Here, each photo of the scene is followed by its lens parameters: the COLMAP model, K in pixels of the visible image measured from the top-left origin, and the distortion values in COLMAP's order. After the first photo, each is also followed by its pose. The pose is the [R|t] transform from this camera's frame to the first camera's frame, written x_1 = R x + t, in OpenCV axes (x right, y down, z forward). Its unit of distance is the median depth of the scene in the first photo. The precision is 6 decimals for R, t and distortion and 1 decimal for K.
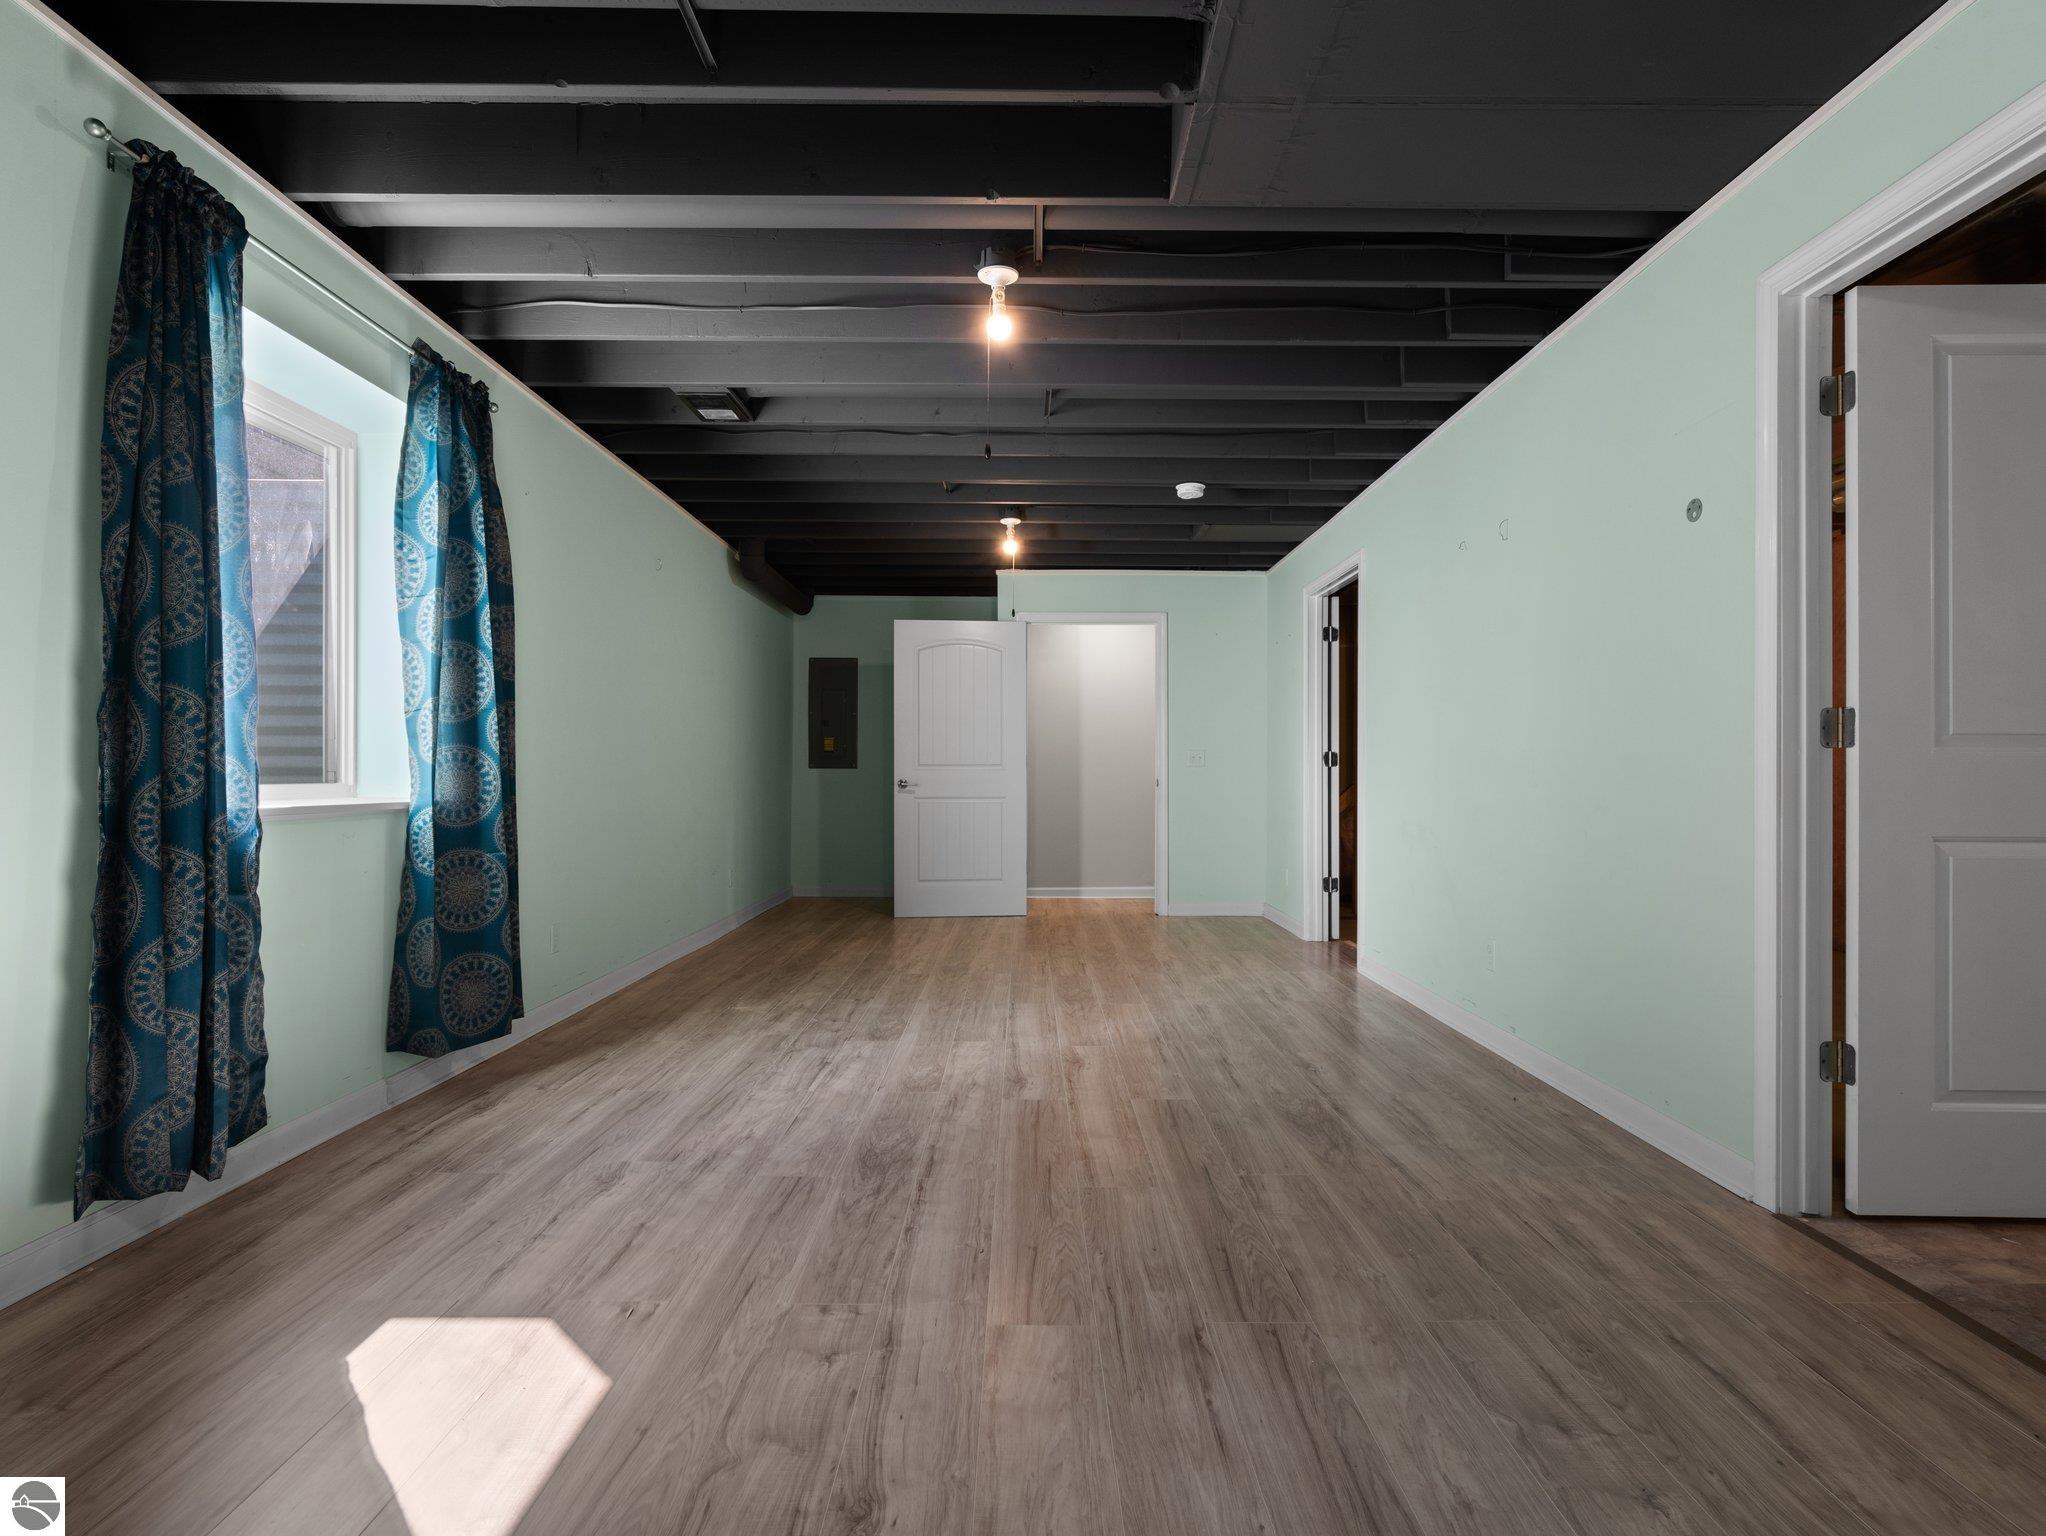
lens RADIAL K [[1036.8, 0, 1023.0], [0, 1036.8, 768.0], [0, 0, 1]] dist [-0.006379, 0.002527]
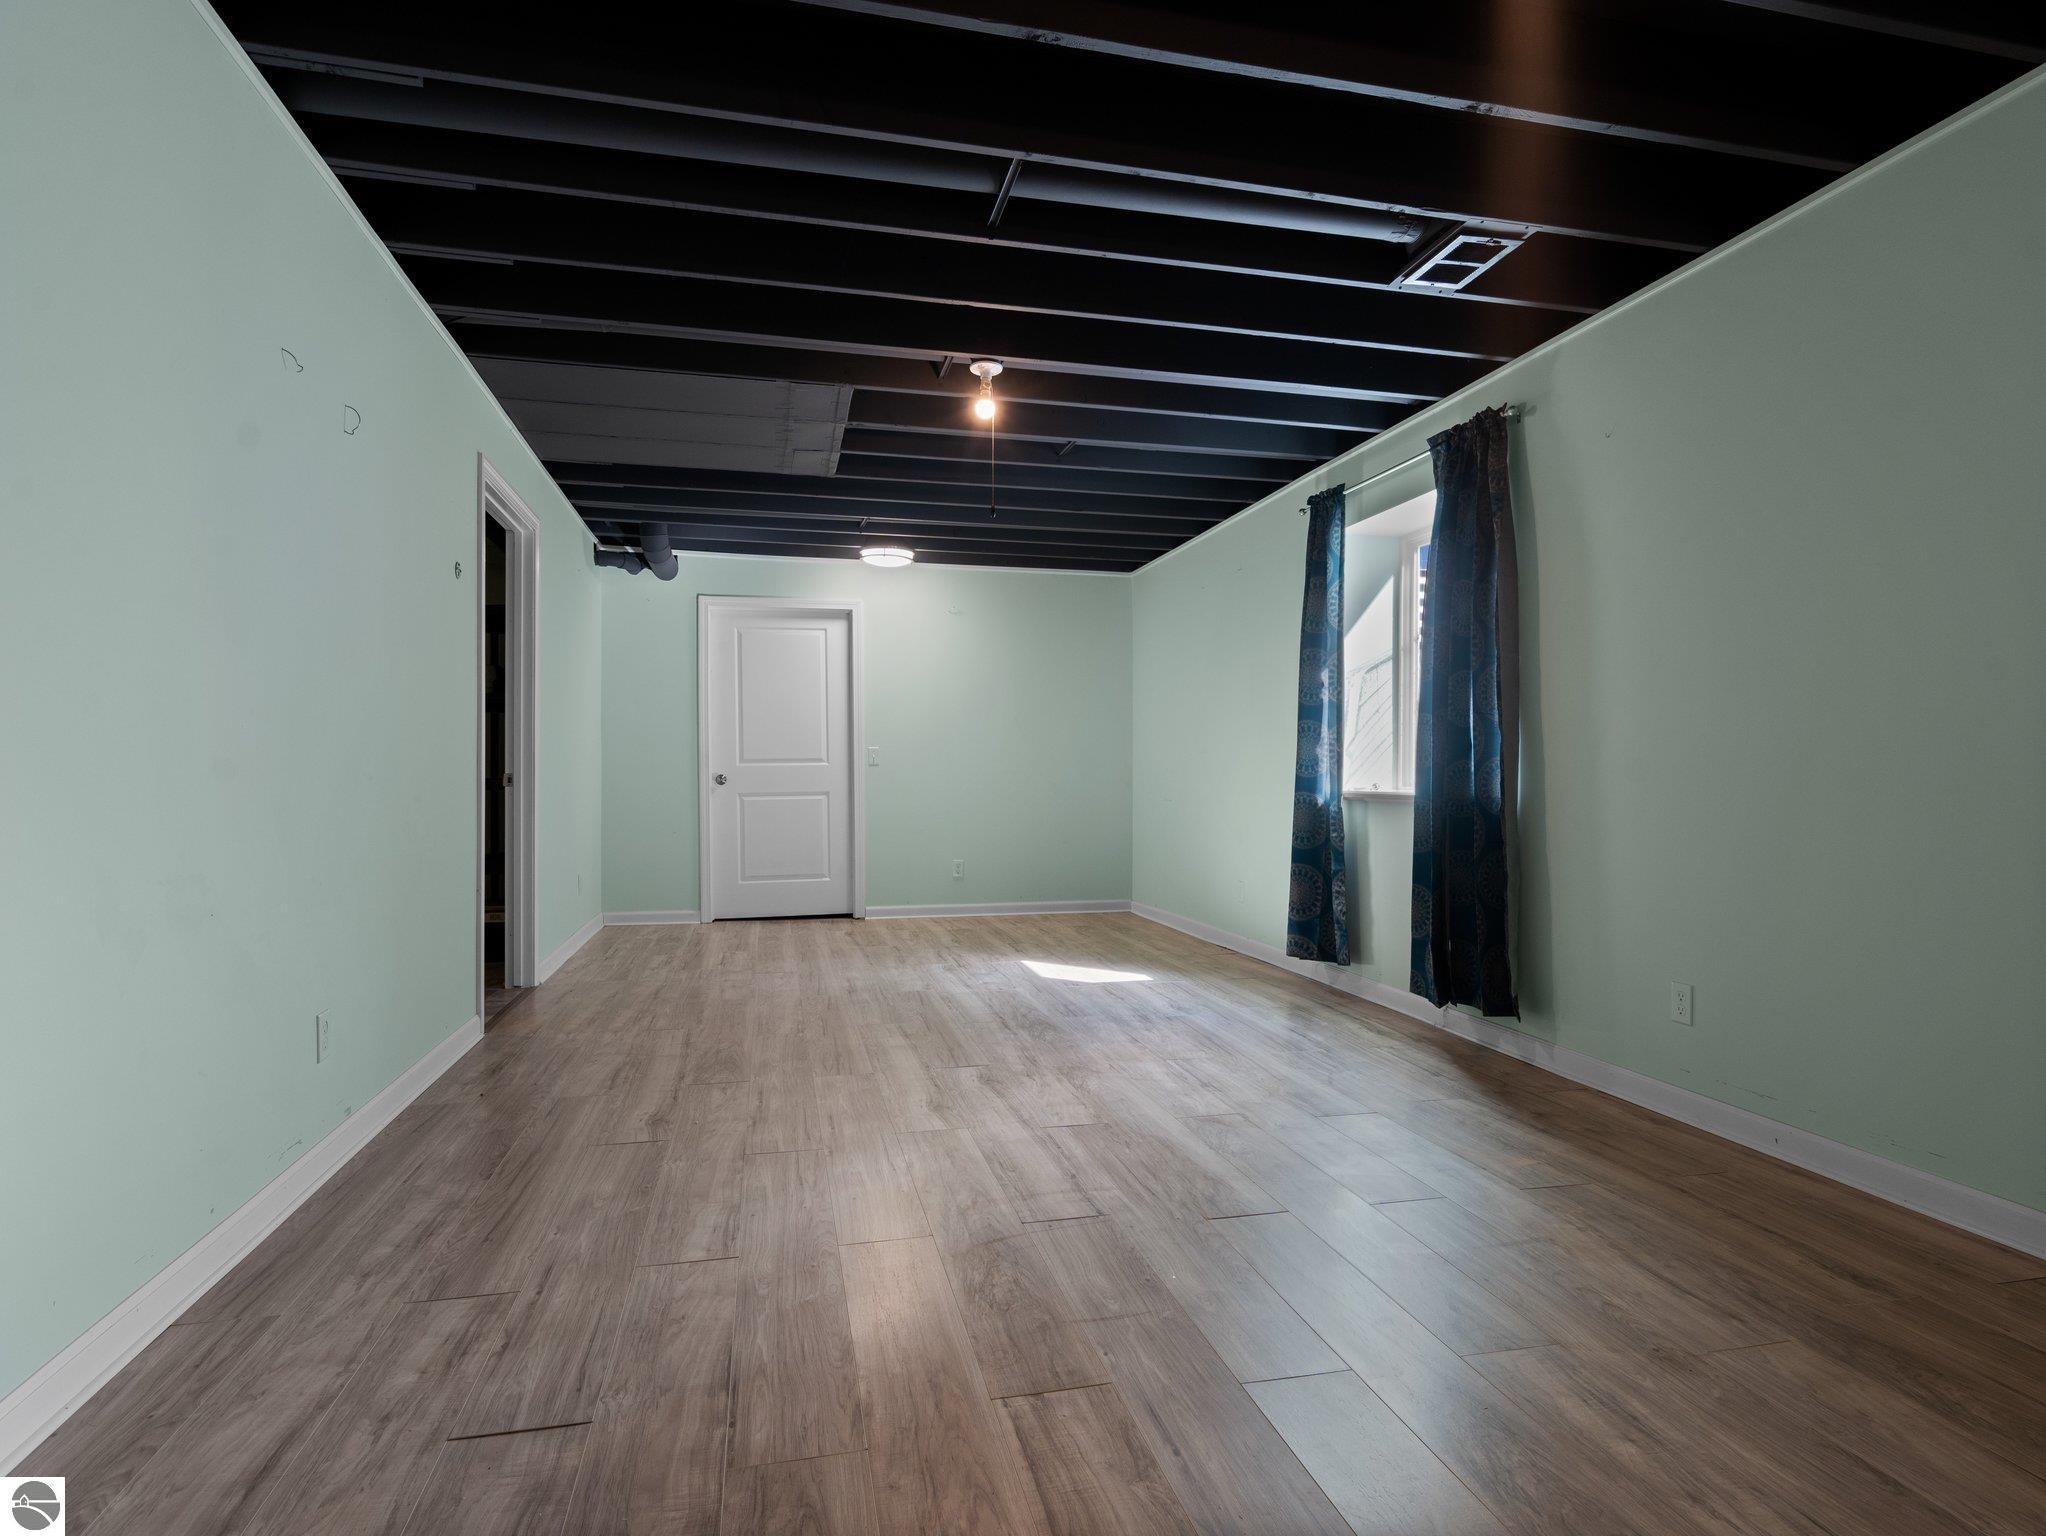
lens RADIAL K [[1073.4, 0, 1023.0], [0, 1073.4, 768.0], [0, 0, 1]] dist [0.000100, 0.000003]
pose [[-0.972994, -0.008184, -0.230685, 0.193216], [-0.005662, 0.999917, -0.011593, 0.016266], [0.230761, -0.009974, -0.972959, 1.928781]]
